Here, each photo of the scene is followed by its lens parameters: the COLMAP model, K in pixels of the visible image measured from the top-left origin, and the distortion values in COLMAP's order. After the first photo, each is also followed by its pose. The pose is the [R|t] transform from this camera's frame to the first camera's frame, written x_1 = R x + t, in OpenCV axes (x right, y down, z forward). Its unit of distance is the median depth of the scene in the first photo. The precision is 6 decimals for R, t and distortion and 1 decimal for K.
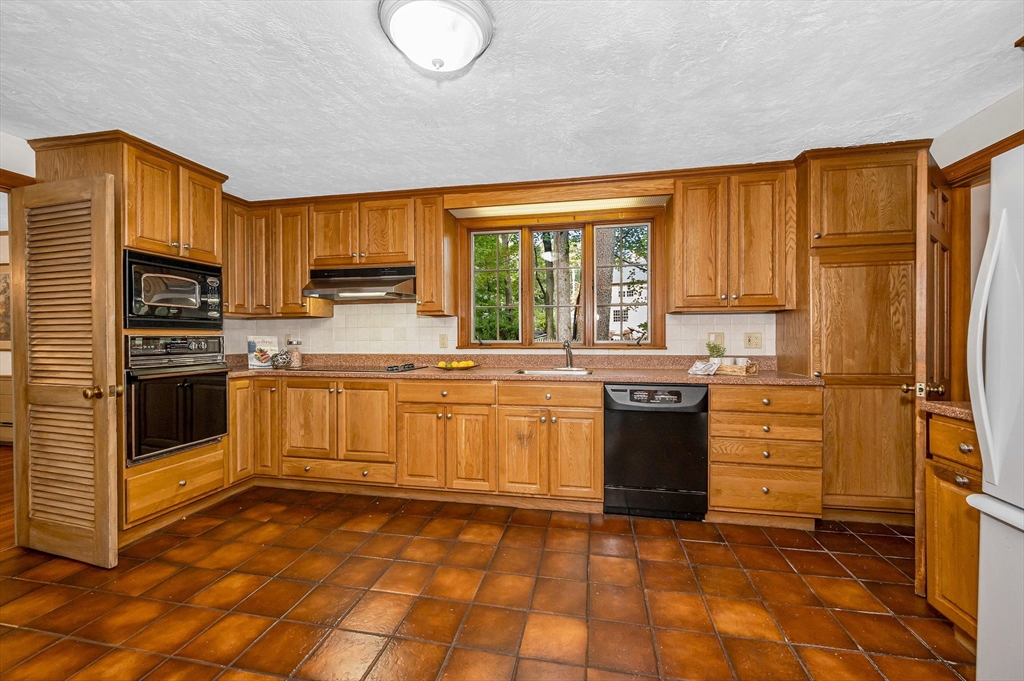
lens RADIAL K [[400.4, 0, 512.0], [0, 400.4, 340.5], [0, 0, 1]] dist [-0.000220, -0.000137]
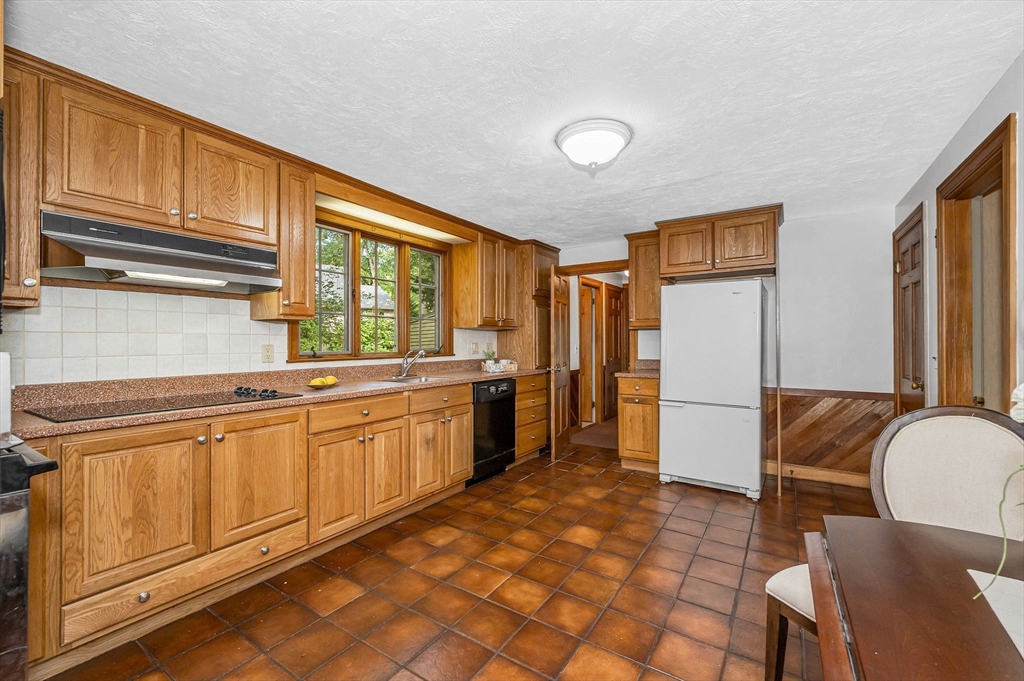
lens RADIAL K [[420.0, 0, 499.4], [0, 420.0, 342.7], [0, 0, 1]] dist [-0.000146, -0.000059]
pose [[0.402123, 0.001018, 0.915585, -0.888927], [0.009986, 0.999935, -0.005498, -0.013052], [-0.915531, 0.011353, 0.402087, 0.357372]]
